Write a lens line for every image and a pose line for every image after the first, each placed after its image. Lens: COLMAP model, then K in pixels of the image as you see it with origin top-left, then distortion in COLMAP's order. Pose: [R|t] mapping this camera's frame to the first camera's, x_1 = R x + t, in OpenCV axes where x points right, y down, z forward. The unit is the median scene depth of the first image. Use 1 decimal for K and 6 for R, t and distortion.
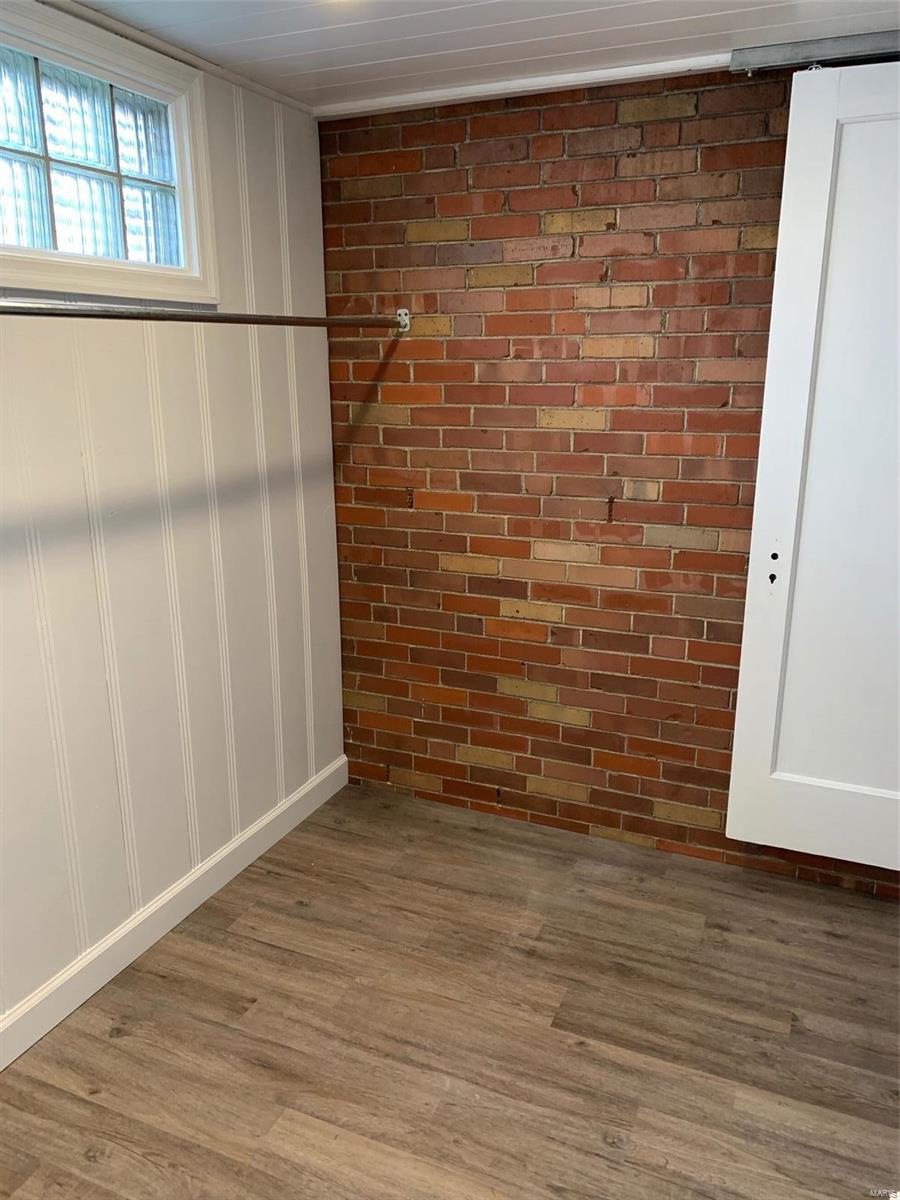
lens RADIAL K [[915.8, 0, 454.5], [0, 915.8, 593.4], [0, 0, 1]] dist [0.002355, 0.006518]
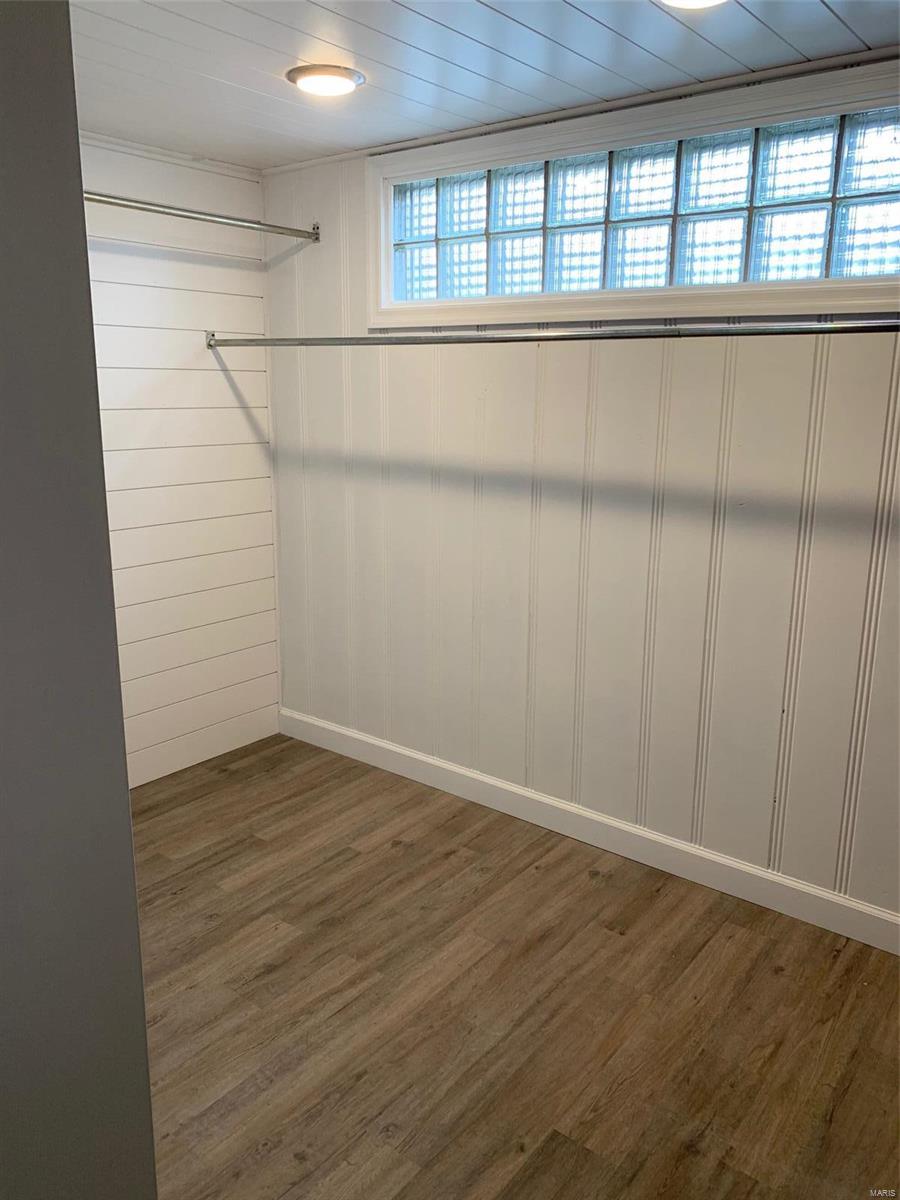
lens RADIAL K [[915.8, 0, 456.2], [0, 915.8, 603.8], [0, 0, 1]] dist [0.002355, 0.006518]
pose [[-0.246982, 0.236461, -0.939727, 0.881914], [-0.257531, 0.918878, 0.298900, -0.239298], [0.934172, 0.315832, -0.166050, 0.954304]]
